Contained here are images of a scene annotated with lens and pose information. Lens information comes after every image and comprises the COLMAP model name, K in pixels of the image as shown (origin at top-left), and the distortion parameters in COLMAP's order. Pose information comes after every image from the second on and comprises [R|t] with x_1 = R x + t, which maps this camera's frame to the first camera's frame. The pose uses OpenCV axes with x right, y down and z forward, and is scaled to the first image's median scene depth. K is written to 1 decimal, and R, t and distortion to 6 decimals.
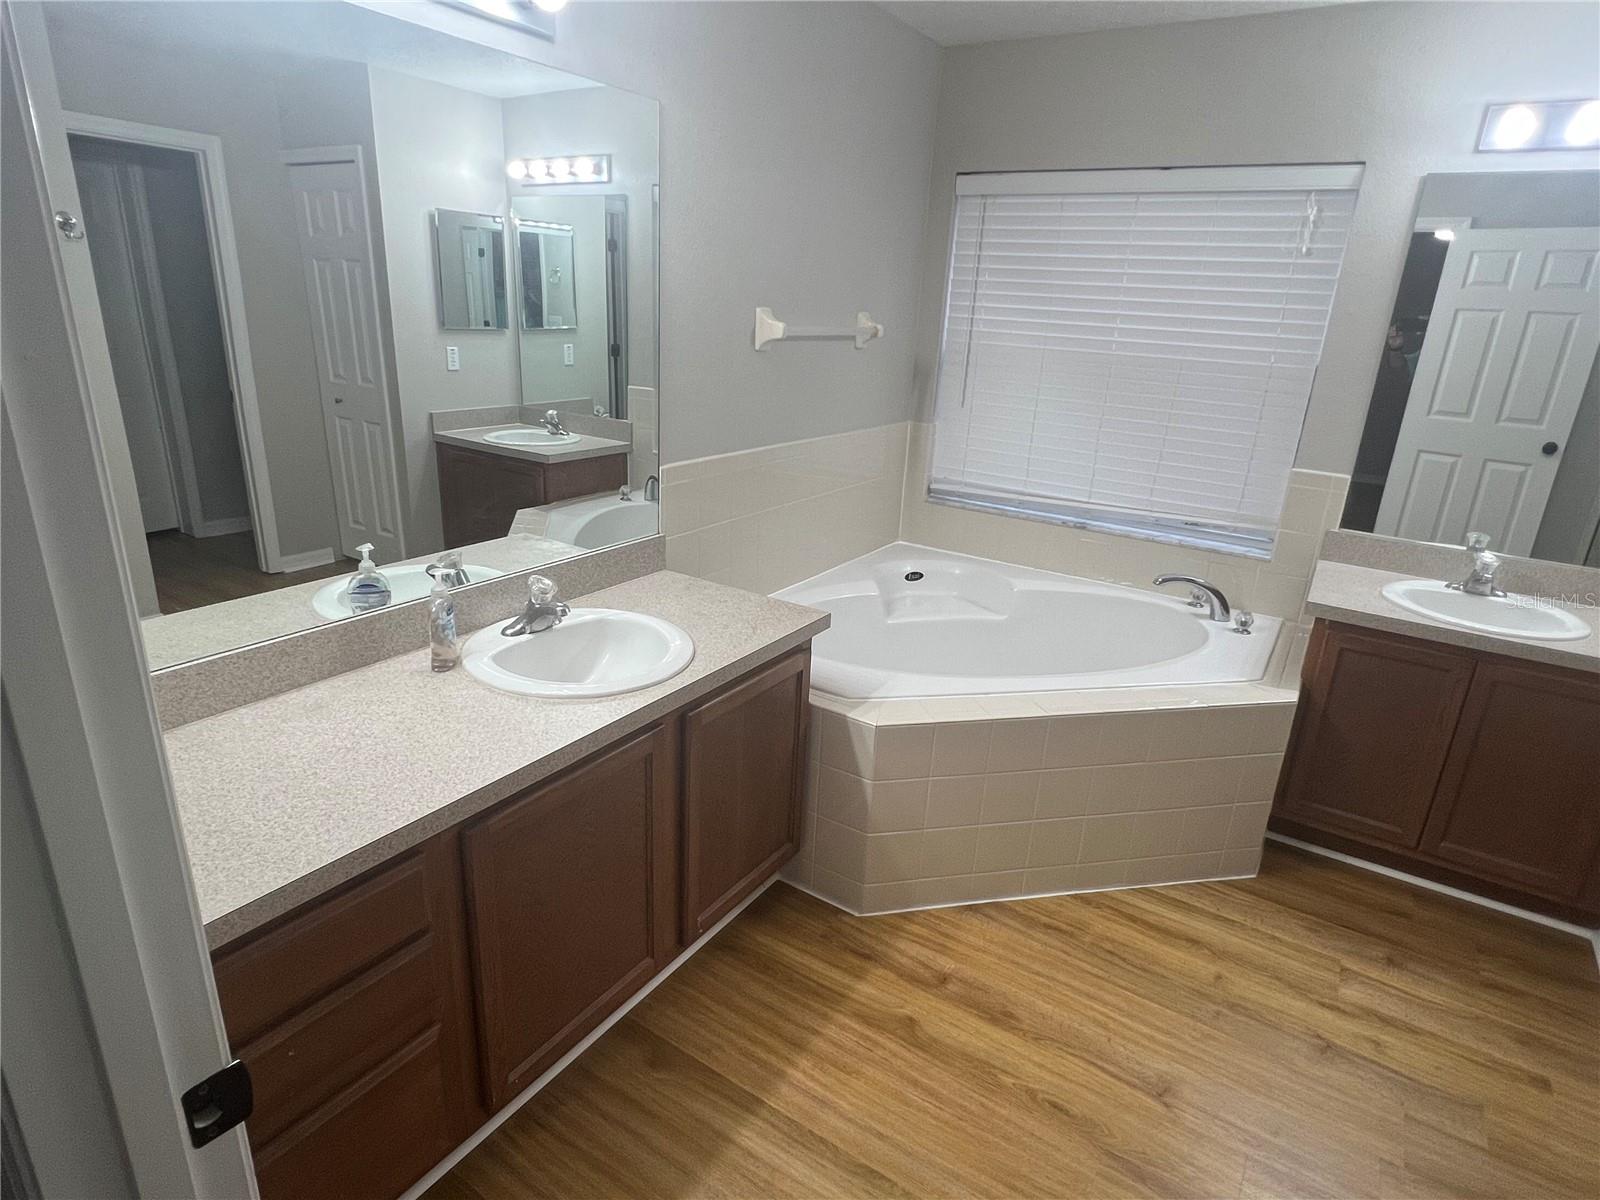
lens RADIAL K [[876.8, 0, 797.2], [0, 876.8, 600.8], [0, 0, 1]] dist [-0.004991, 0.002381]
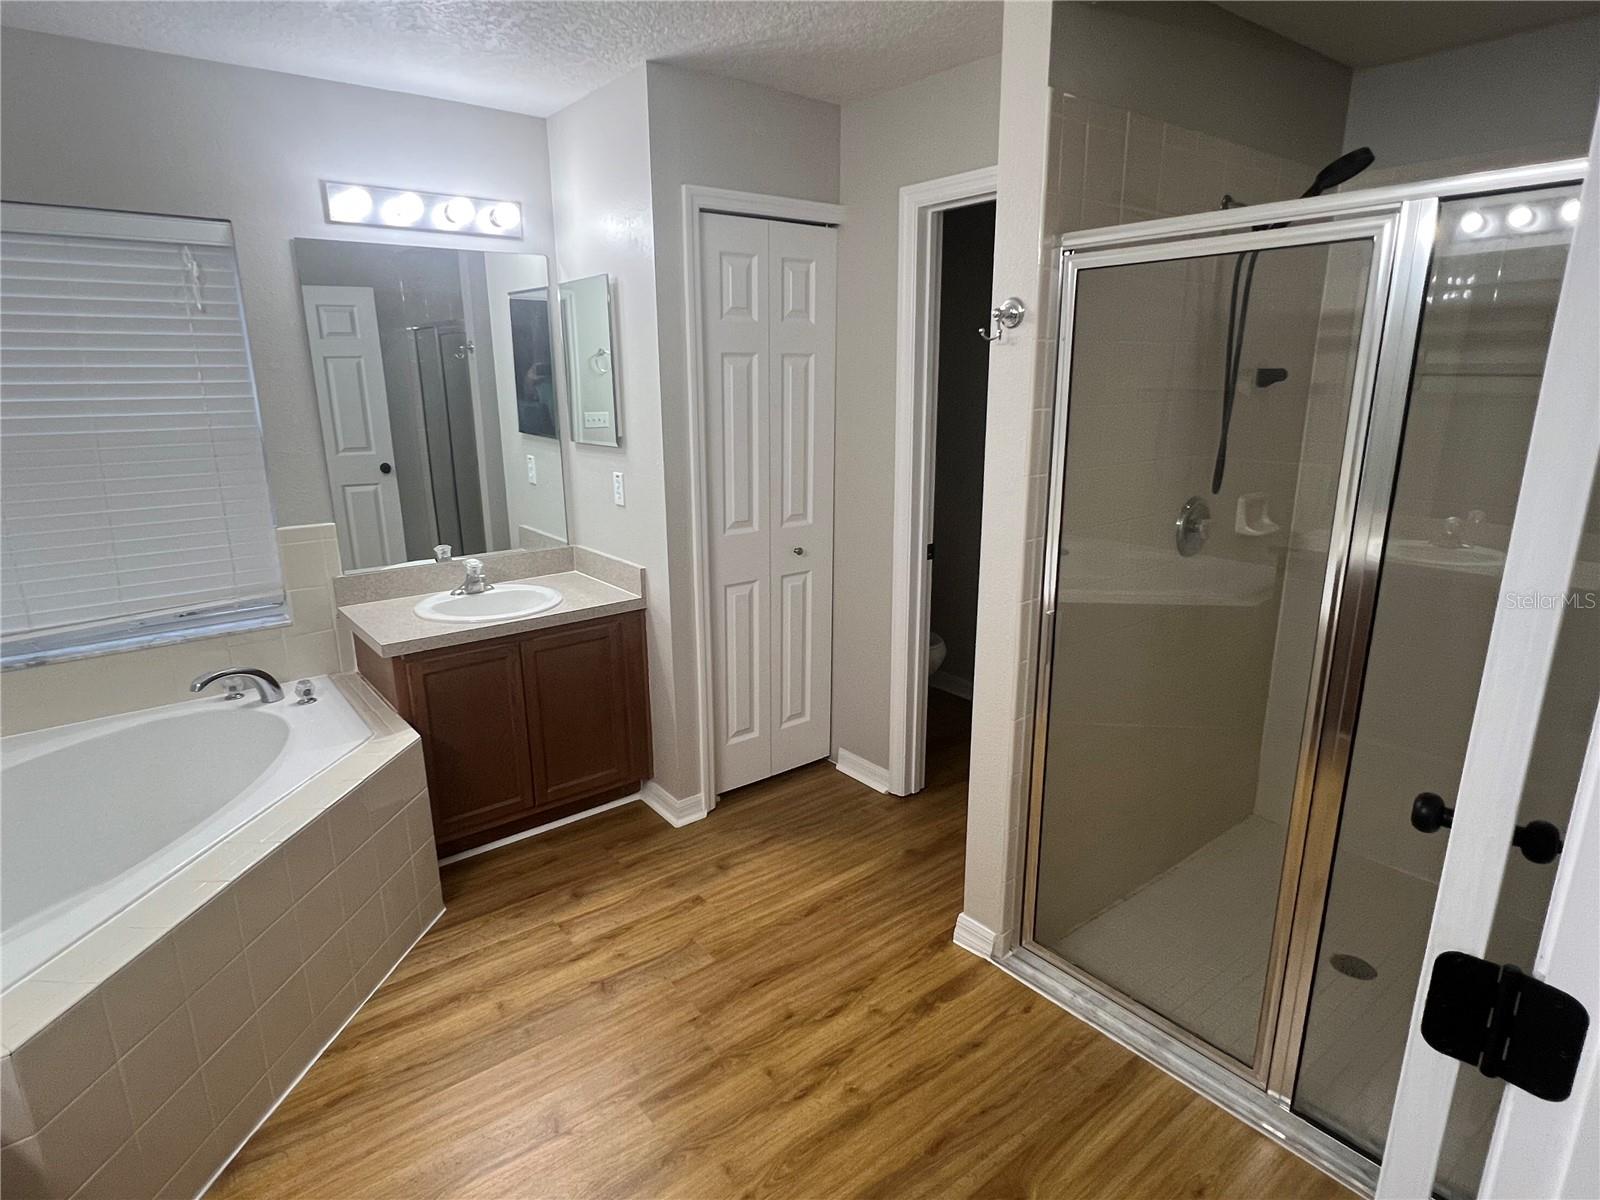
lens RADIAL K [[876.8, 0, 796.7], [0, 876.8, 603.1], [0, 0, 1]] dist [-0.004991, 0.002381]
pose [[0.319878, -0.293462, 0.900865, -0.179435], [0.331626, 0.925356, 0.183687, -0.075307], [-0.887526, 0.239993, 0.393321, 0.157714]]
